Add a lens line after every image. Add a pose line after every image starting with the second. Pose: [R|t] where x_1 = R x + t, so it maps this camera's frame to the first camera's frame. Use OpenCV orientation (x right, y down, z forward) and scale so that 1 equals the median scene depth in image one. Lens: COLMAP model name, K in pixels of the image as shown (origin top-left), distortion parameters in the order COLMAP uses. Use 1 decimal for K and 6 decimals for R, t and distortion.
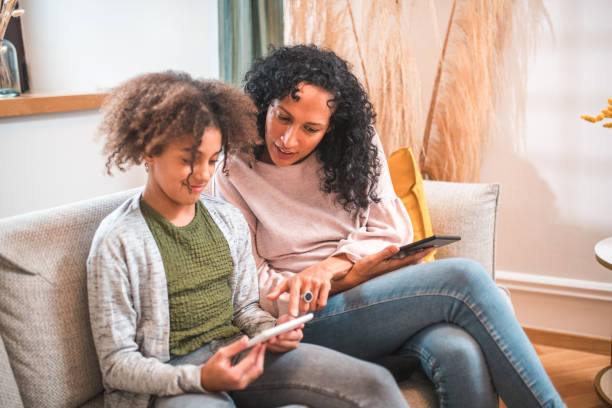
lens RADIAL K [[640.5, 0, 305.1], [0, 640.5, 162.8], [0, 0, 1]] dist [0.002048, 0.024266]
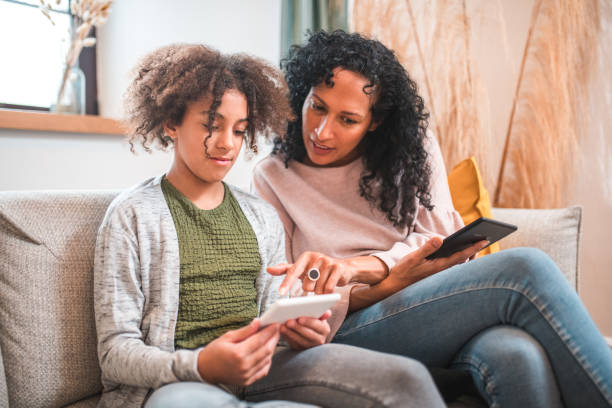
lens RADIAL K [[640.5, 0, 305.1], [0, 640.5, 162.8], [0, 0, 1]] dist [0.002048, 0.024266]
pose [[0.988327, 0.024101, -0.150428, 0.087420], [-0.051854, 0.981668, -0.183411, 0.204786], [0.143250, 0.189071, 0.971459, 0.133755]]
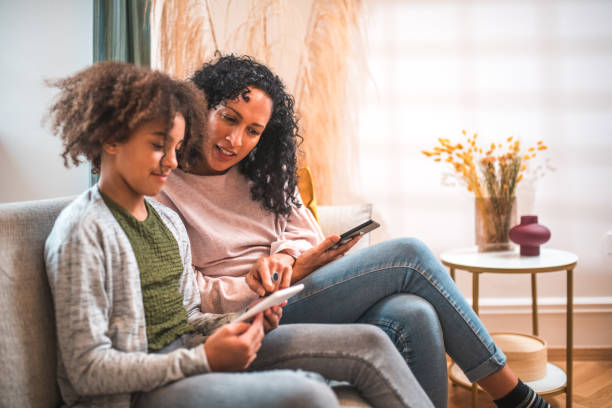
lens RADIAL K [[635.1, 0, 304.2], [0, 635.1, 178.3], [0, 0, 1]] dist [0.049765, 0.015631]
pose [[0.900295, 0.018107, 0.434903, -0.412871], [0.047902, 0.988945, -0.140336, 0.193584], [-0.432636, 0.147176, 0.889475, 0.037421]]
